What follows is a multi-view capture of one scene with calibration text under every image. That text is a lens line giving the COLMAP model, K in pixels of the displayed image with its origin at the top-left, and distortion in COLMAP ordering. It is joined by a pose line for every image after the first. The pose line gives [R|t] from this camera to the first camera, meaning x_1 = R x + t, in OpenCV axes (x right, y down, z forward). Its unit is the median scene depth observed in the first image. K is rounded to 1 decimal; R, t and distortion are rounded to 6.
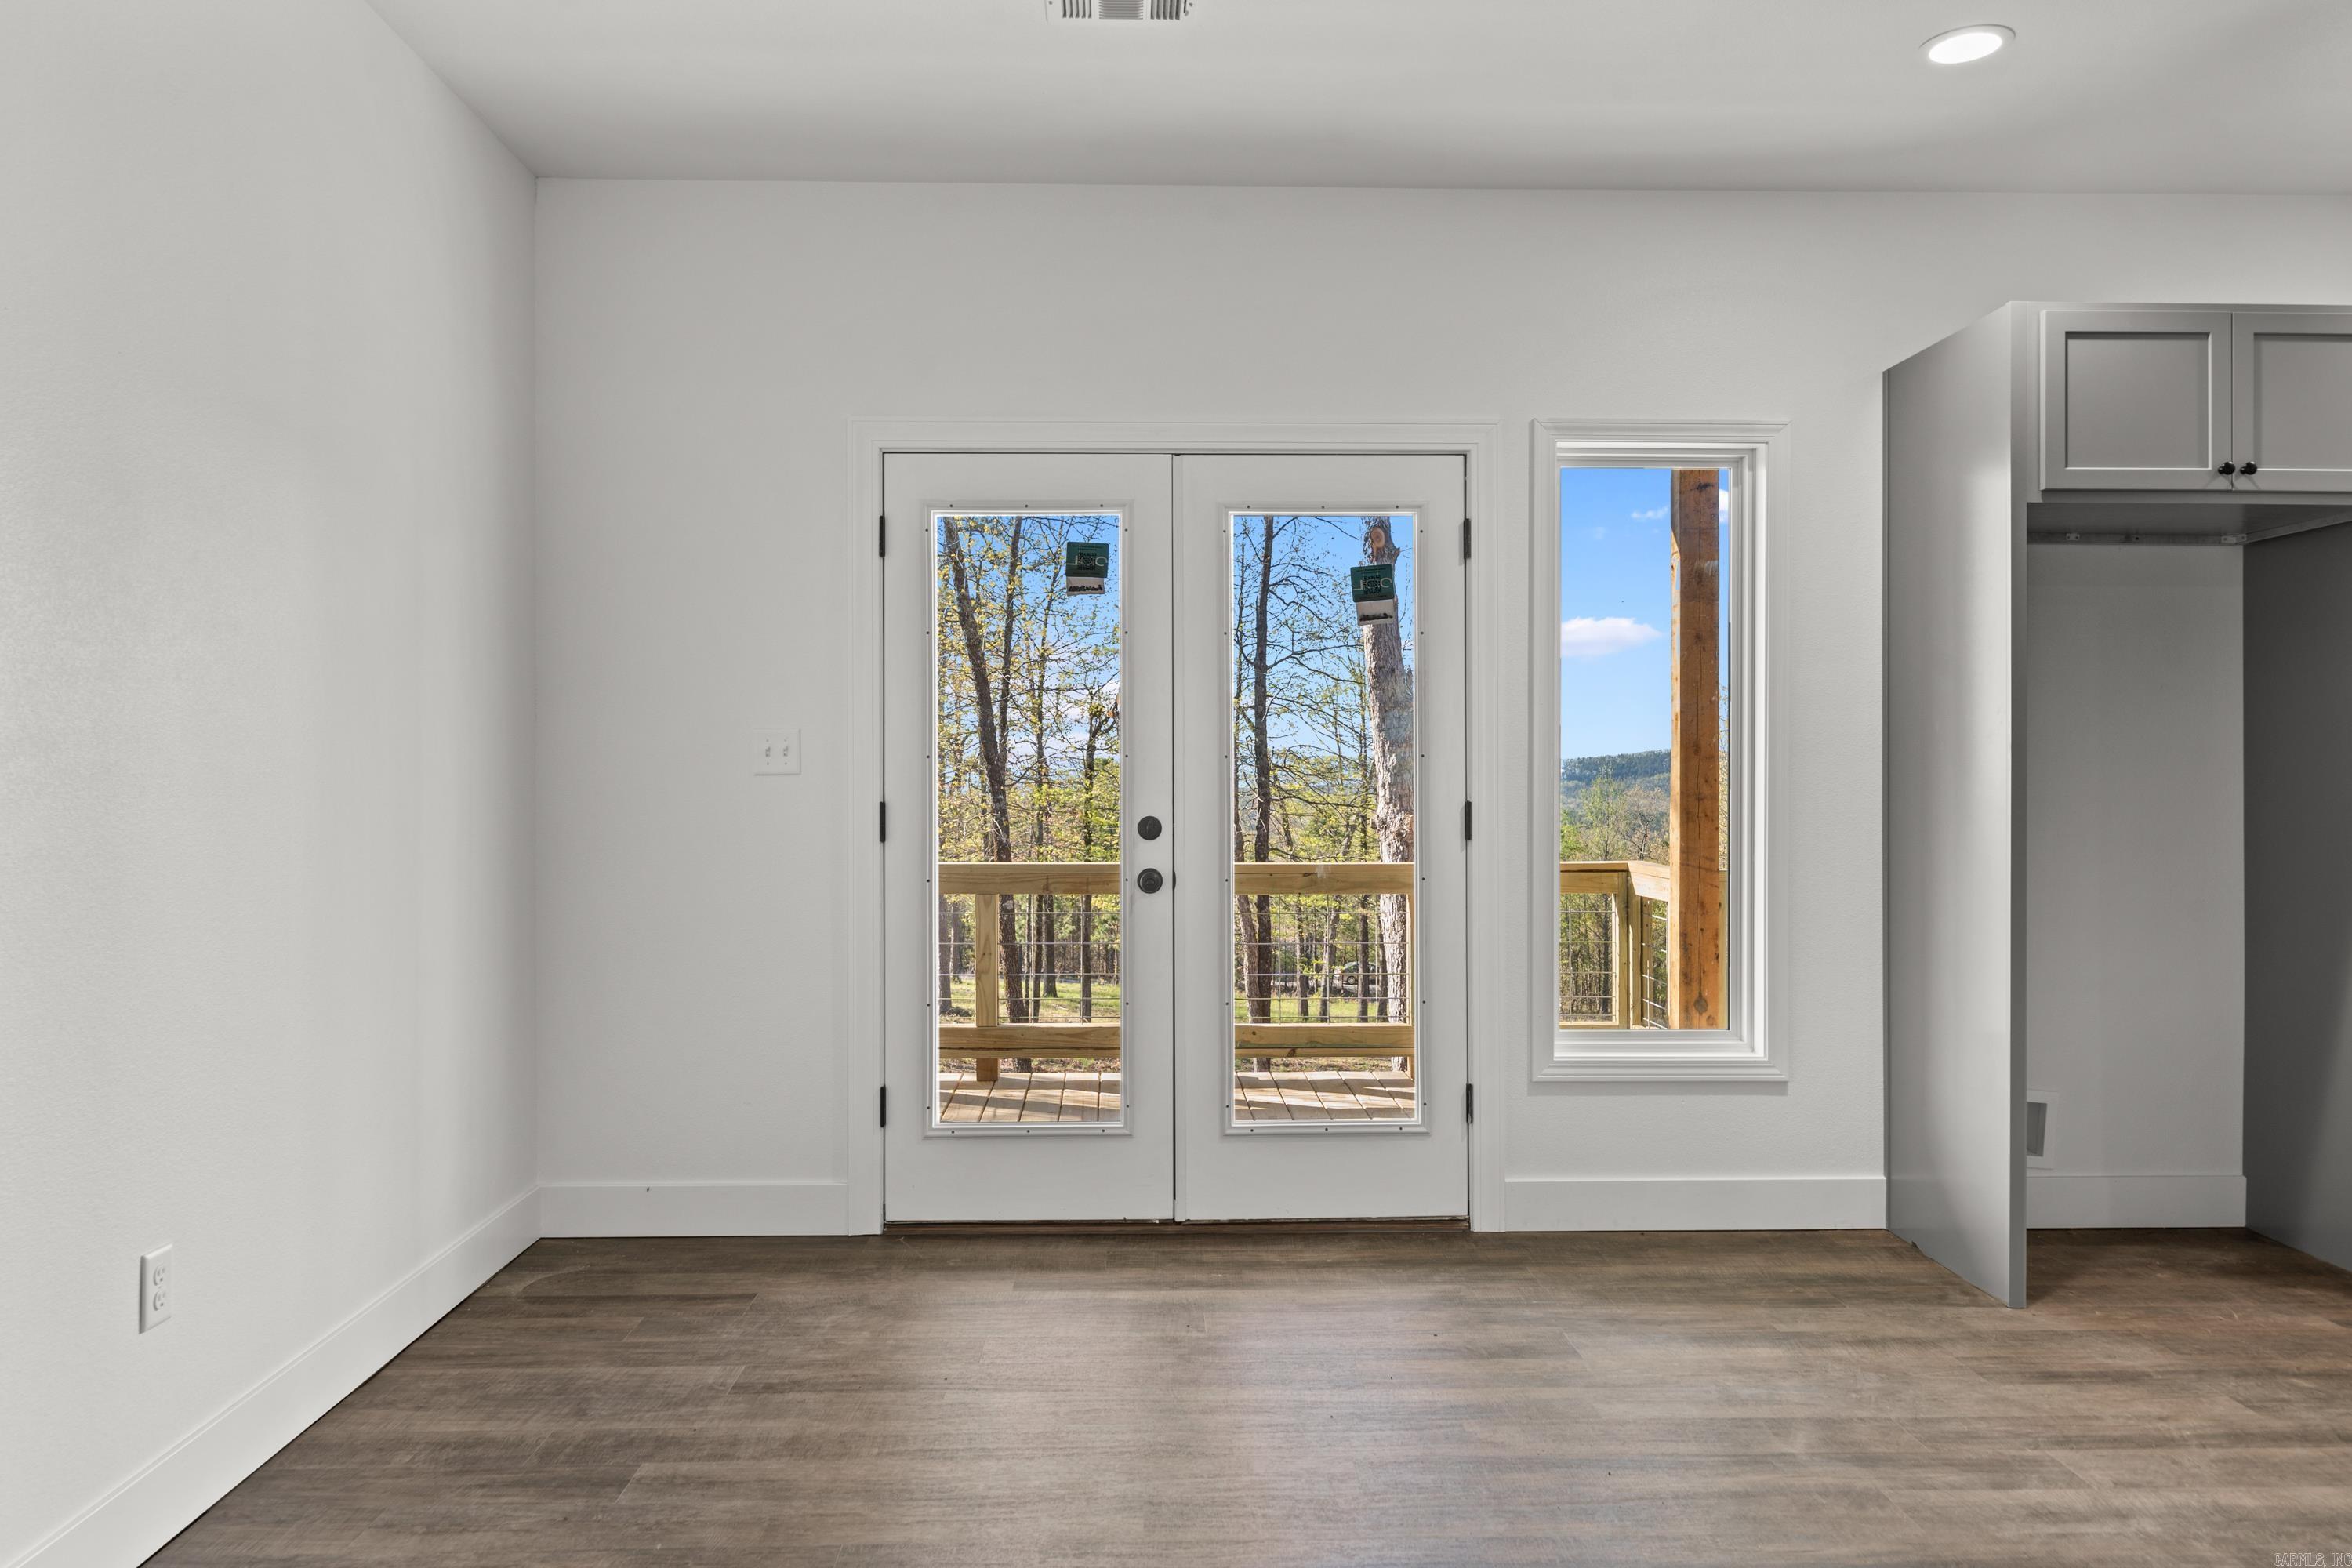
lens RADIAL K [[1571.6, 0, 1181.8], [0, 1571.6, 763.5], [0, 0, 1]] dist [0.002026, 0.003078]
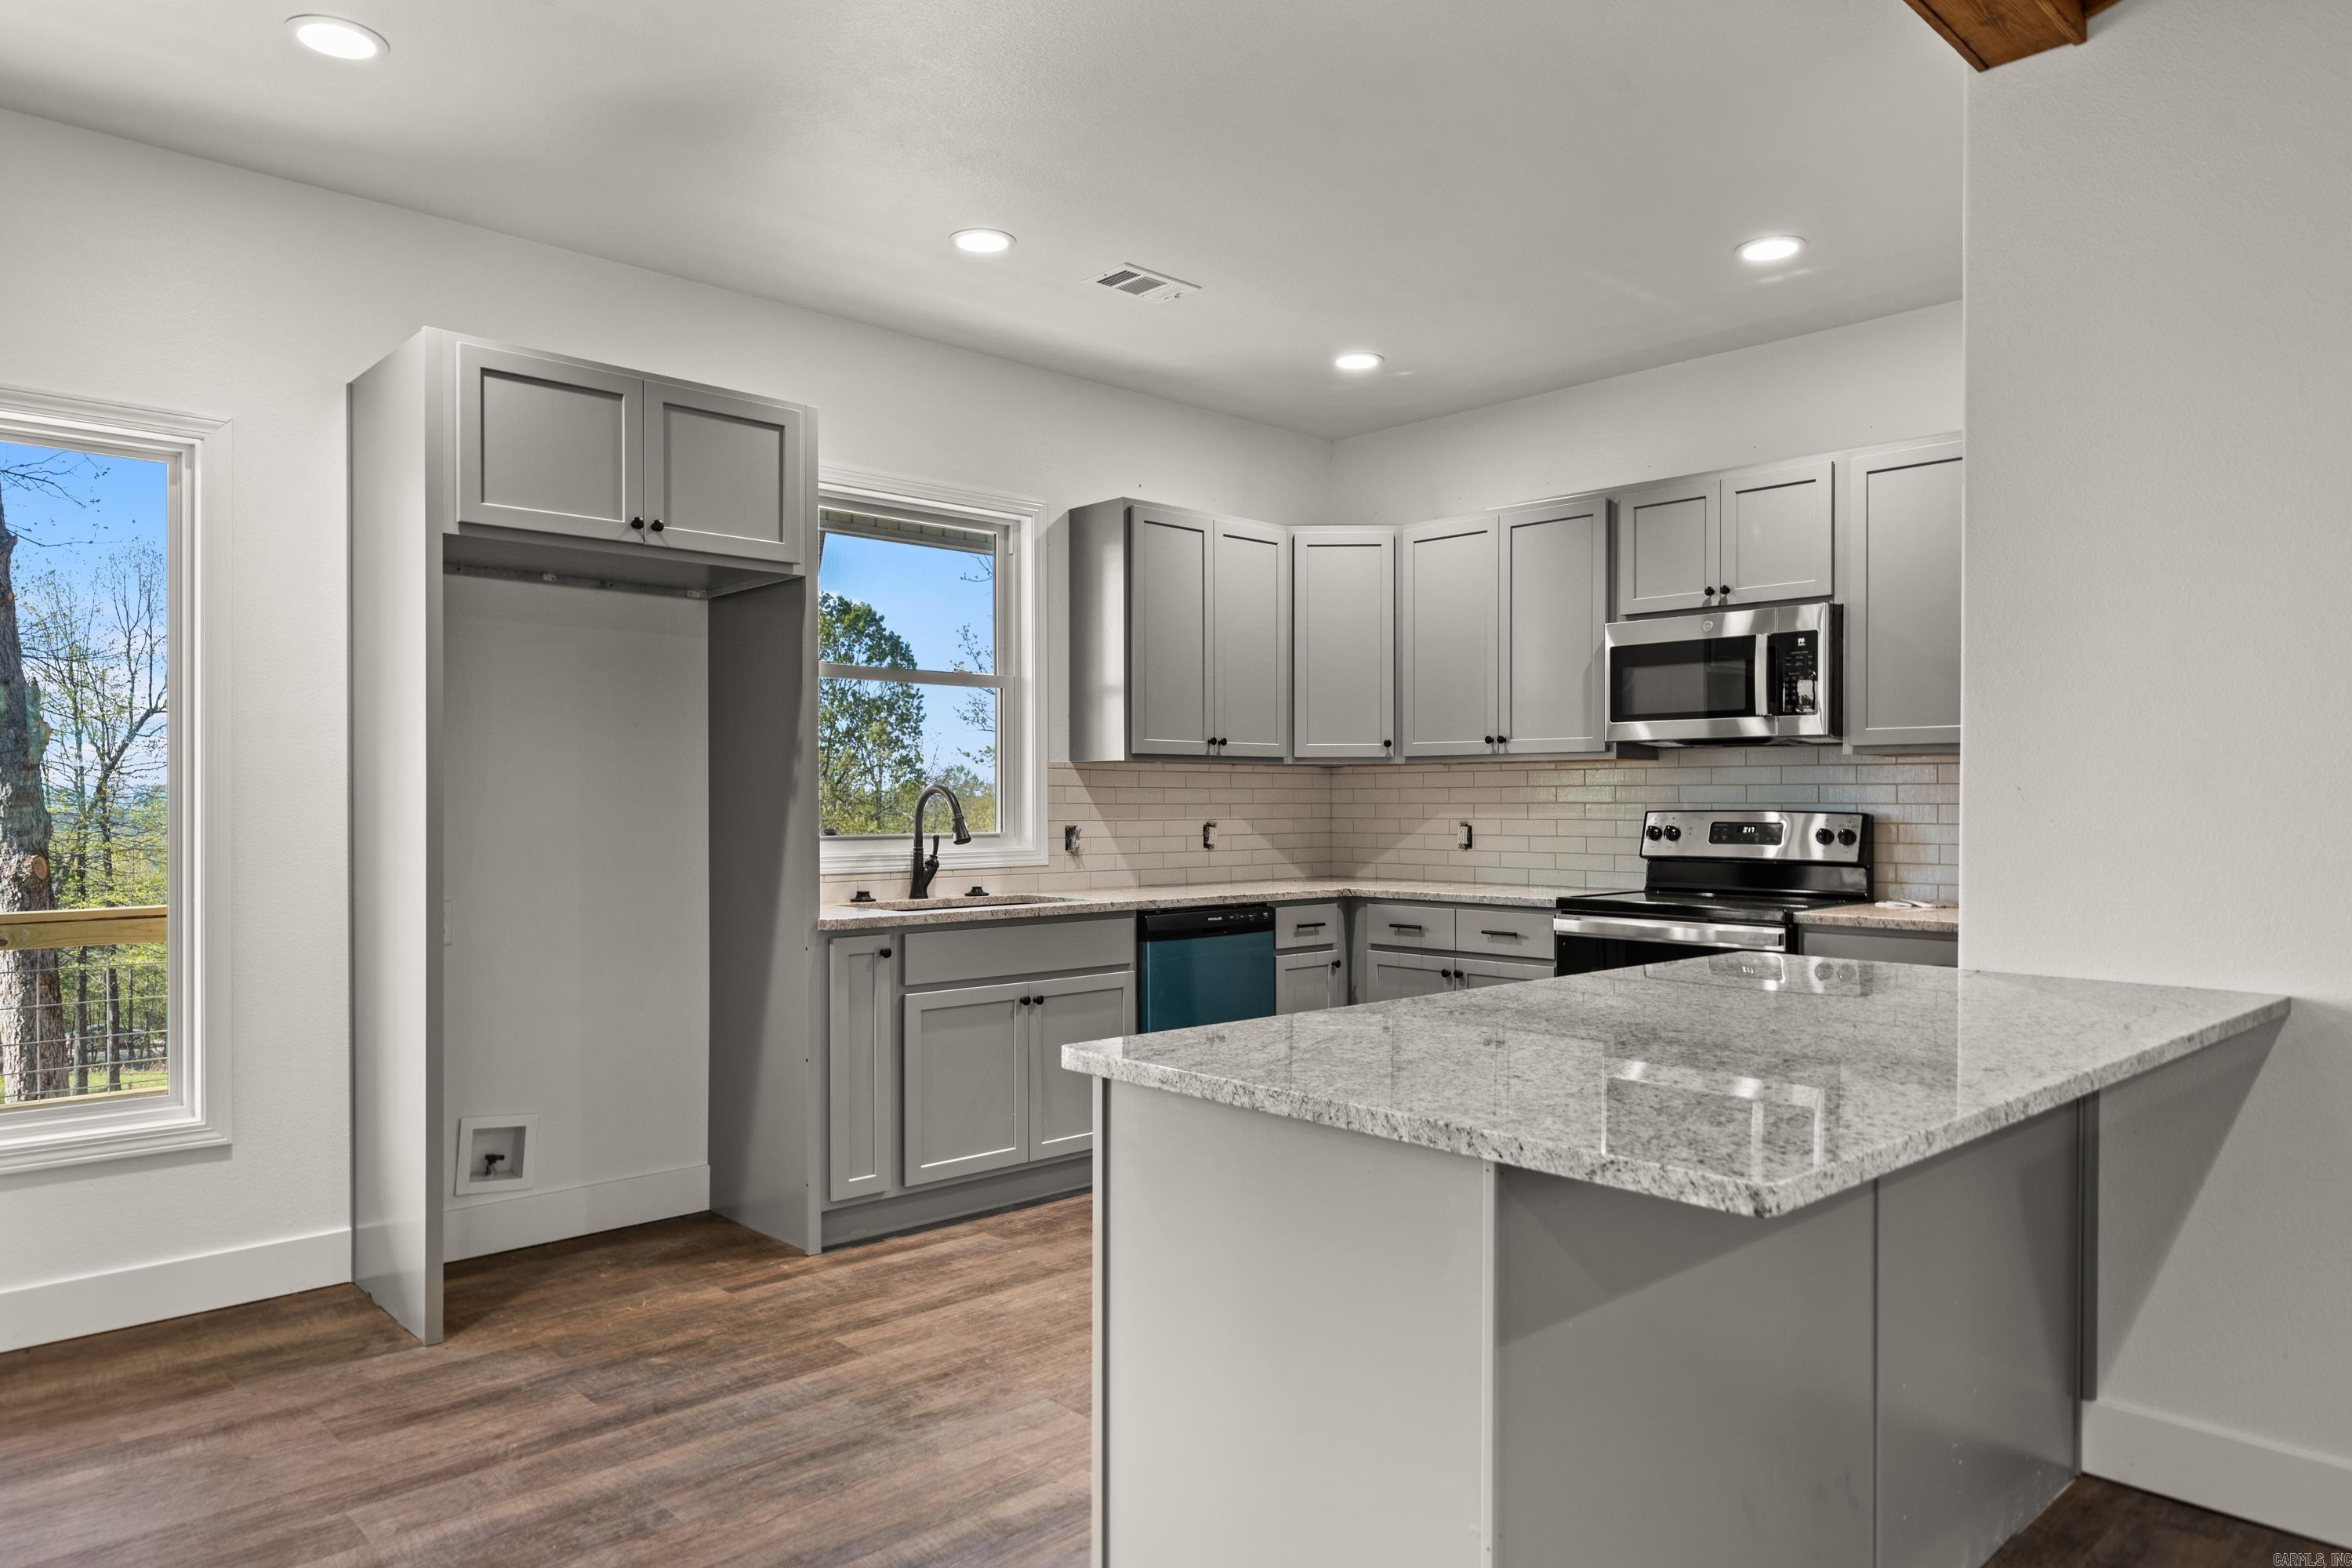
lens RADIAL K [[1493.4, 0, 1170.2], [0, 1493.4, 812.6], [0, 0, 1]] dist [-0.003198, 0.006090]
pose [[0.745175, -0.006699, 0.666835, 0.250704], [-0.001538, 0.999930, 0.011763, -0.001490], [-0.666867, -0.009791, 0.745112, -0.008813]]
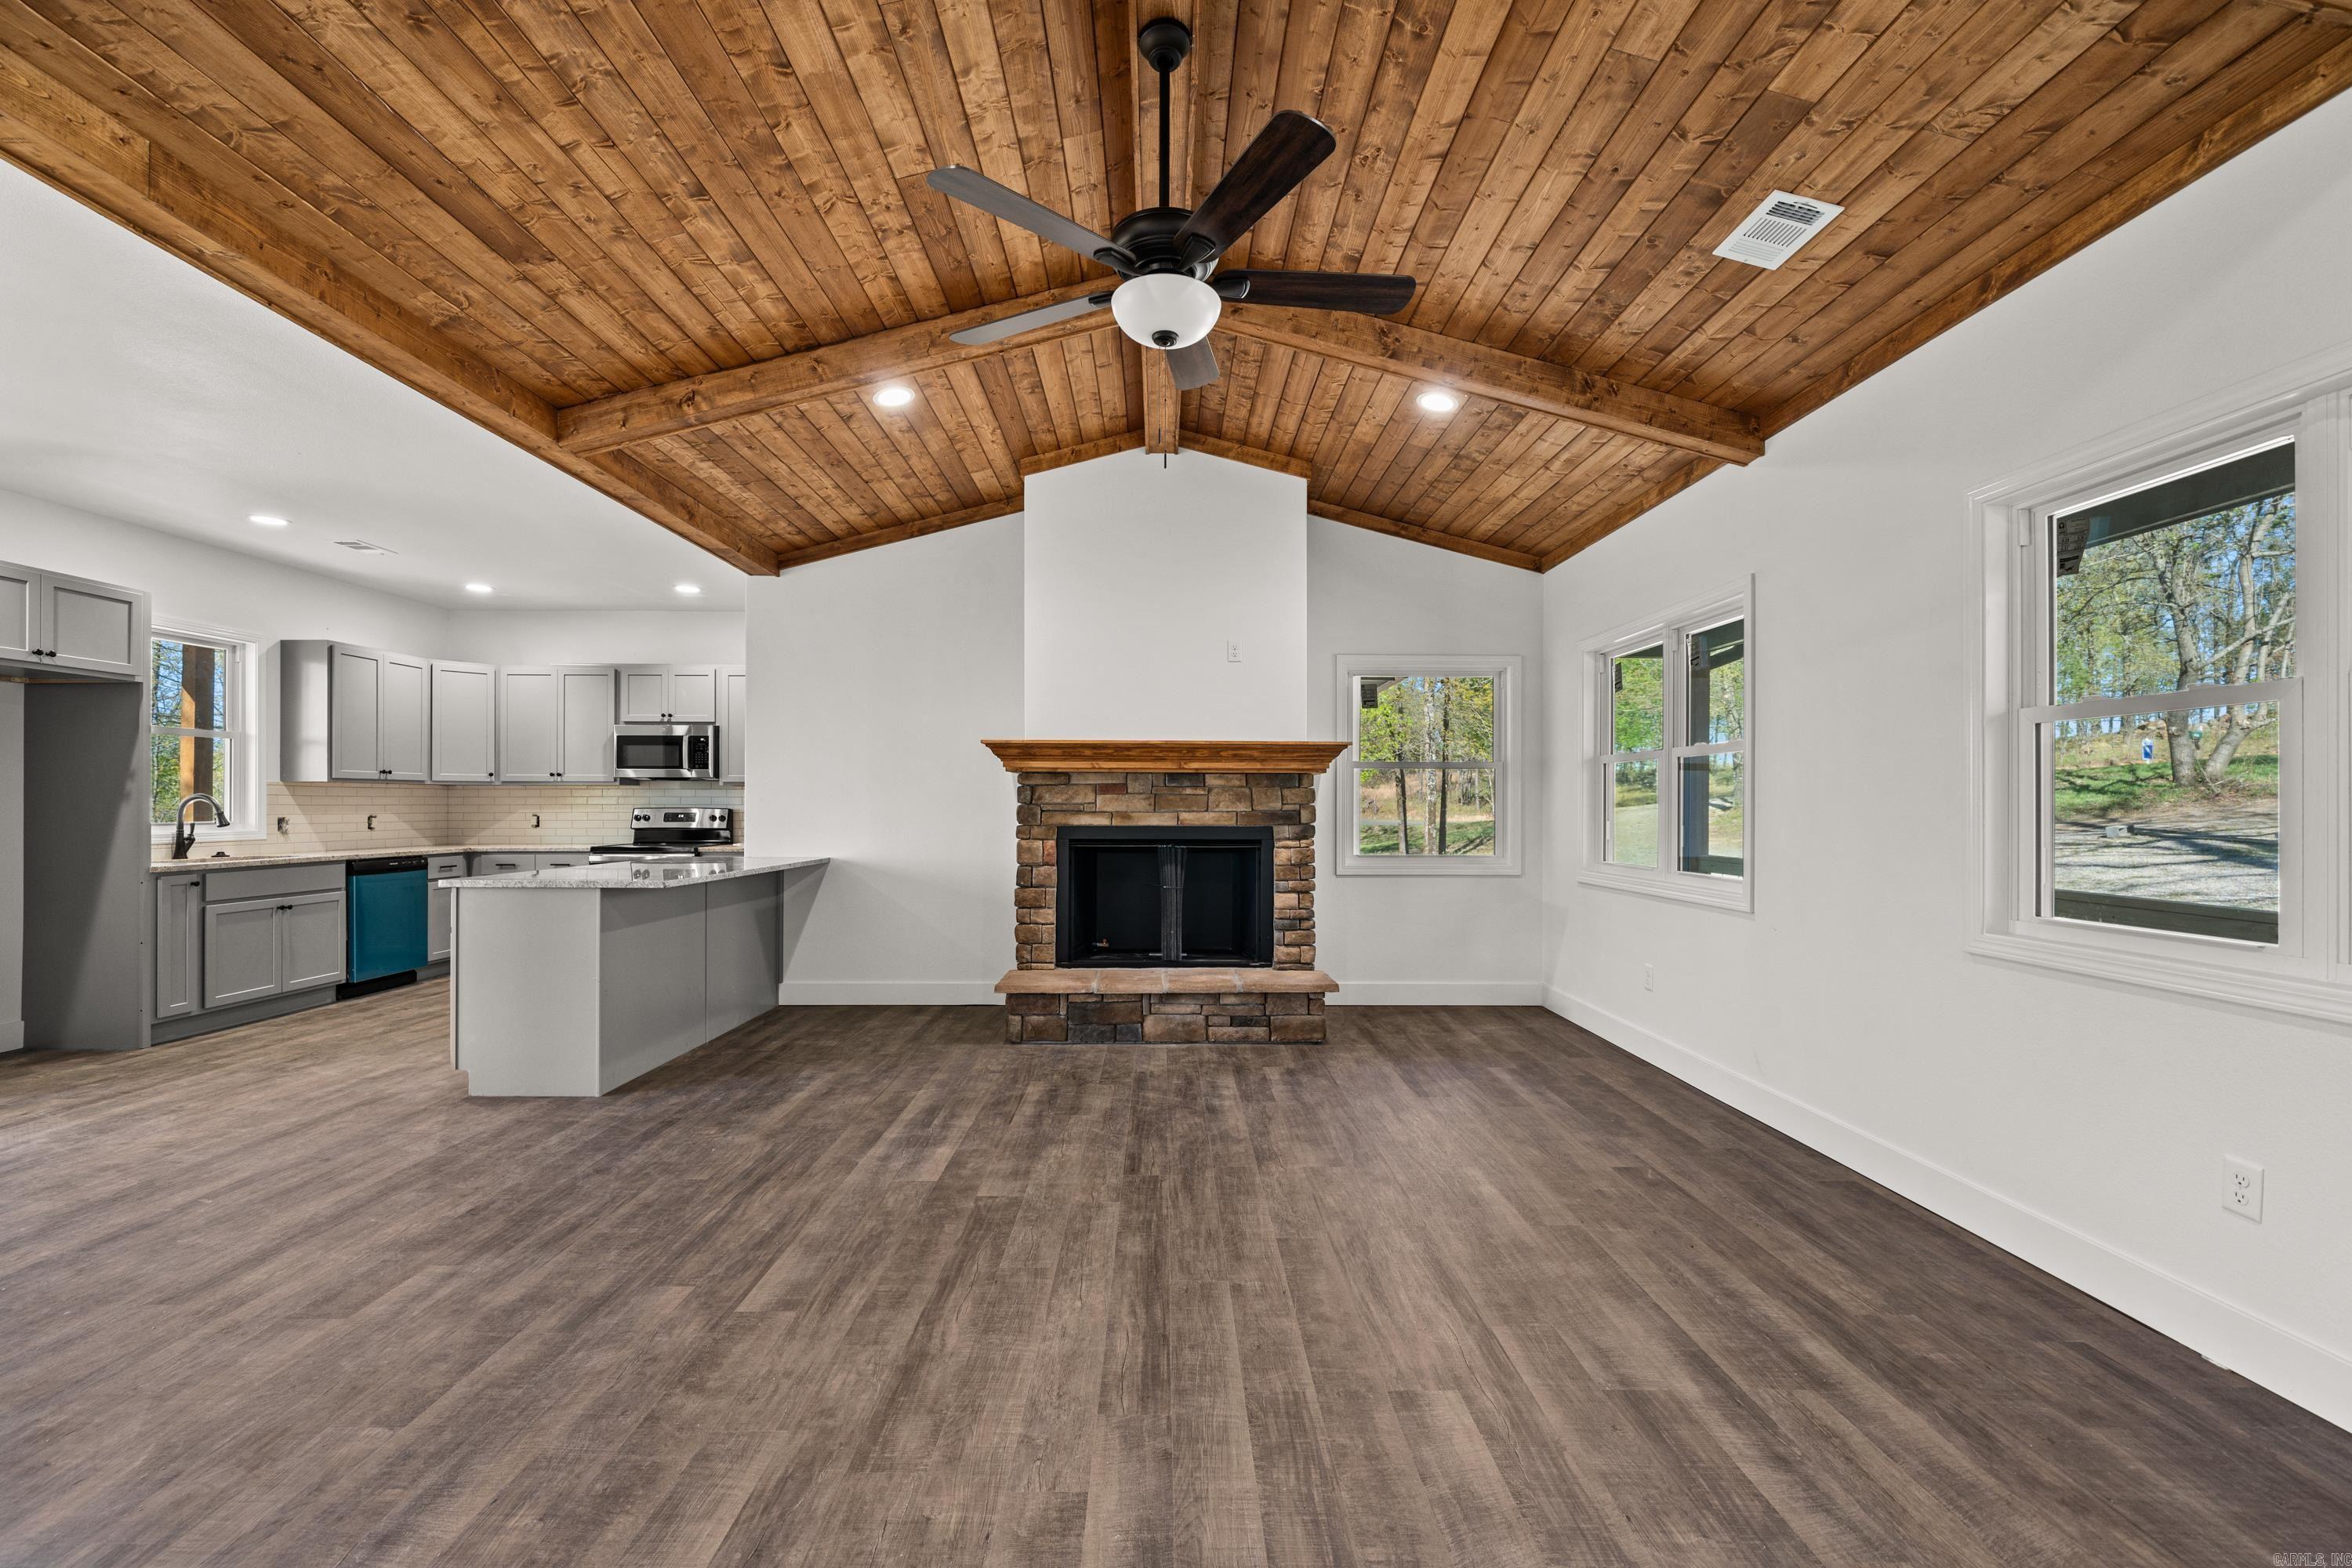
lens RADIAL K [[960.2, 0, 1174.9], [0, 960.2, 799.3], [0, 0, 1]] dist [-0.000756, 0.000116]
pose [[0.013578, 0.003761, 0.999901, -0.524993], [-0.004615, 0.999983, -0.003699, -0.003512], [-0.999897, -0.004565, 0.013595, -0.450842]]
